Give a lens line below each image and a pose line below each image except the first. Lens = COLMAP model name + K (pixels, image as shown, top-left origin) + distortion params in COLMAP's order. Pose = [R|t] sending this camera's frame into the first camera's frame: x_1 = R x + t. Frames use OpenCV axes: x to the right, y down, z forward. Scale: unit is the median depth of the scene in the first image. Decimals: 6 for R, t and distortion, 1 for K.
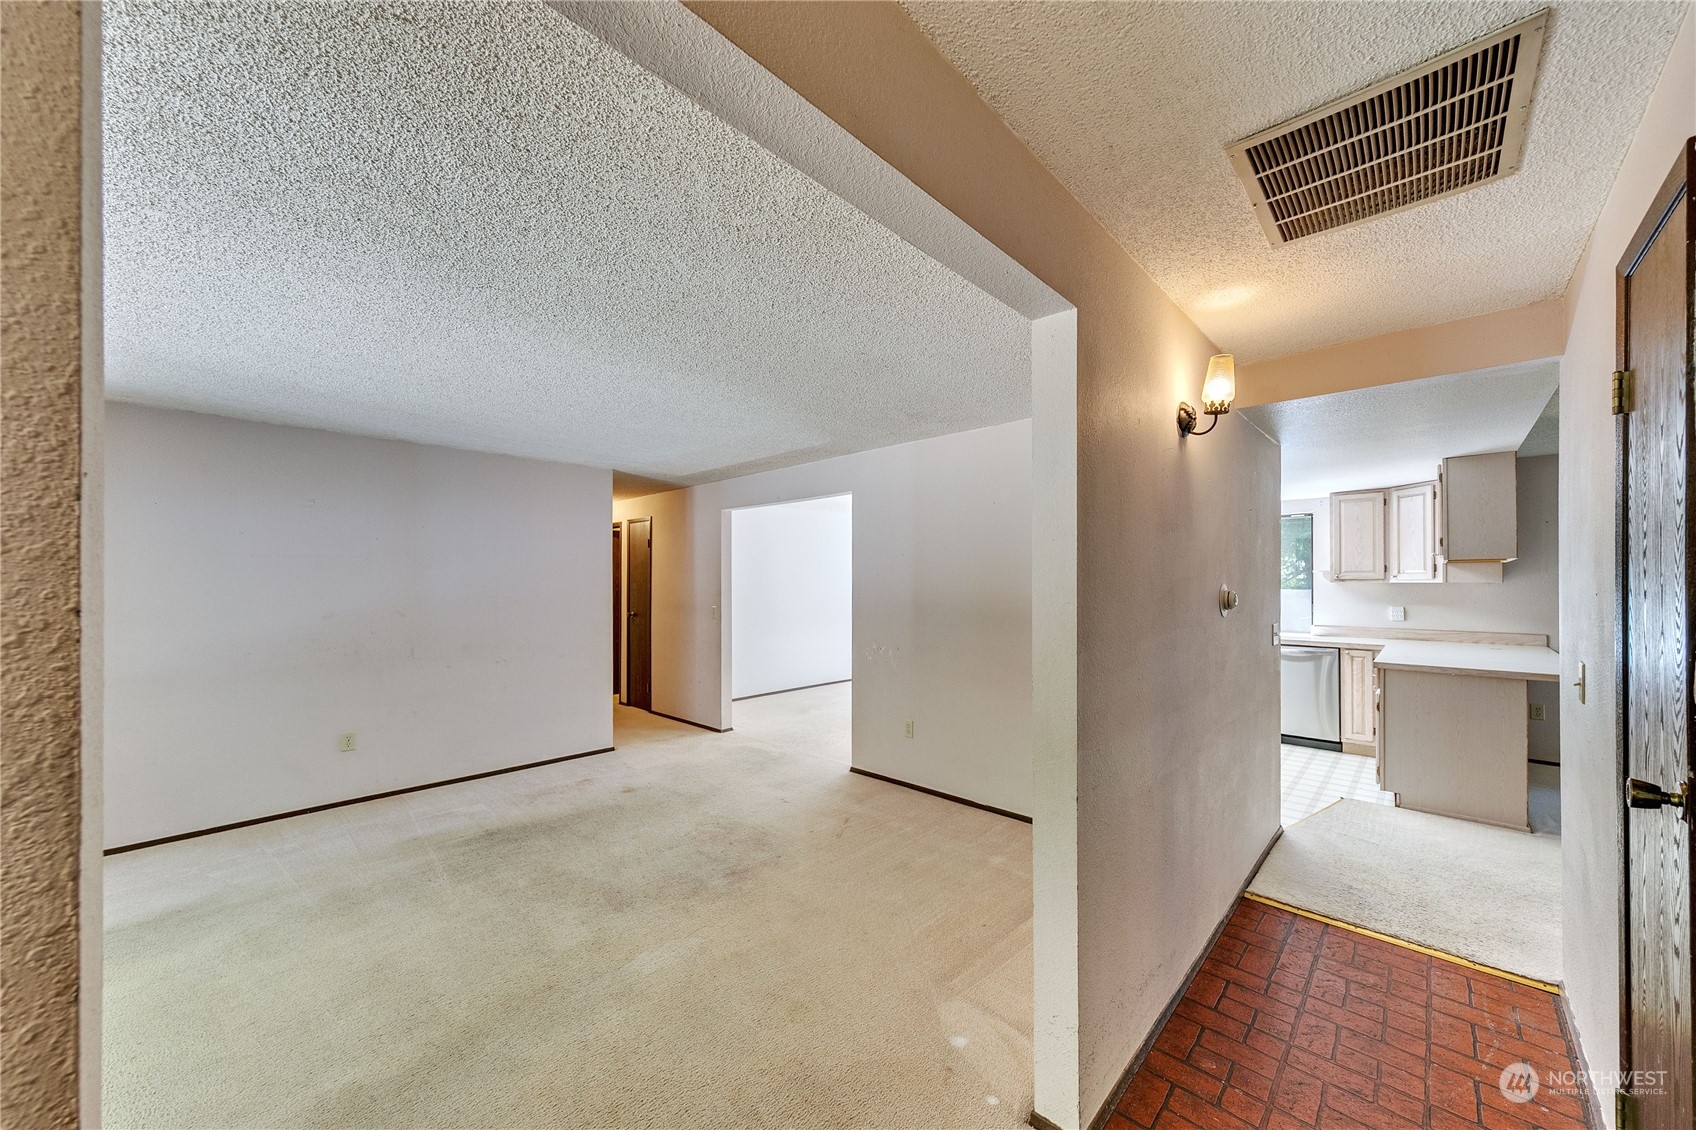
lens RADIAL K [[611.6, 0, 846.1], [0, 611.6, 577.5], [0, 0, 1]] dist [-0.001215, -0.000082]
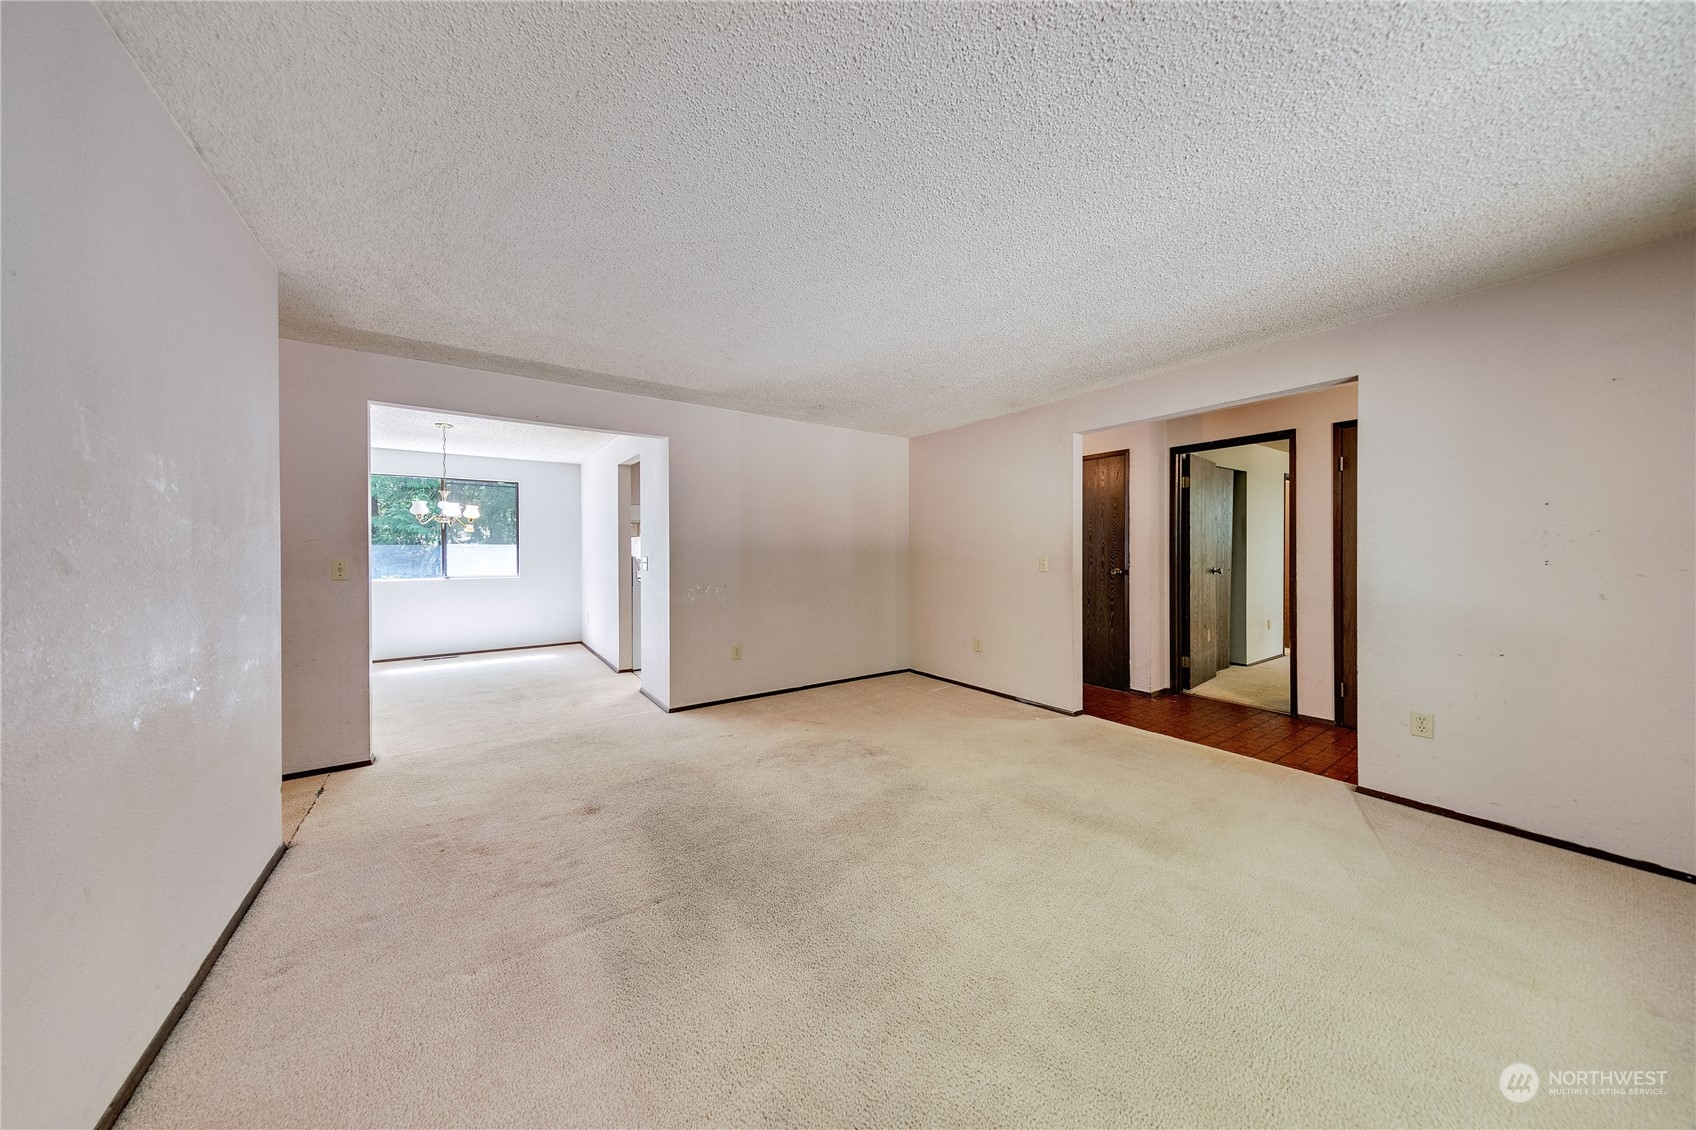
lens RADIAL K [[545.7, 0, 848.5], [0, 545.7, 557.8], [0, 0, 1]] dist [0.000979, 0.000019]
pose [[0.199026, -0.011839, 0.979923, -1.010963], [-0.003632, 0.999911, 0.012818, 0.056424], [-0.979987, -0.006110, 0.198965, 0.655056]]
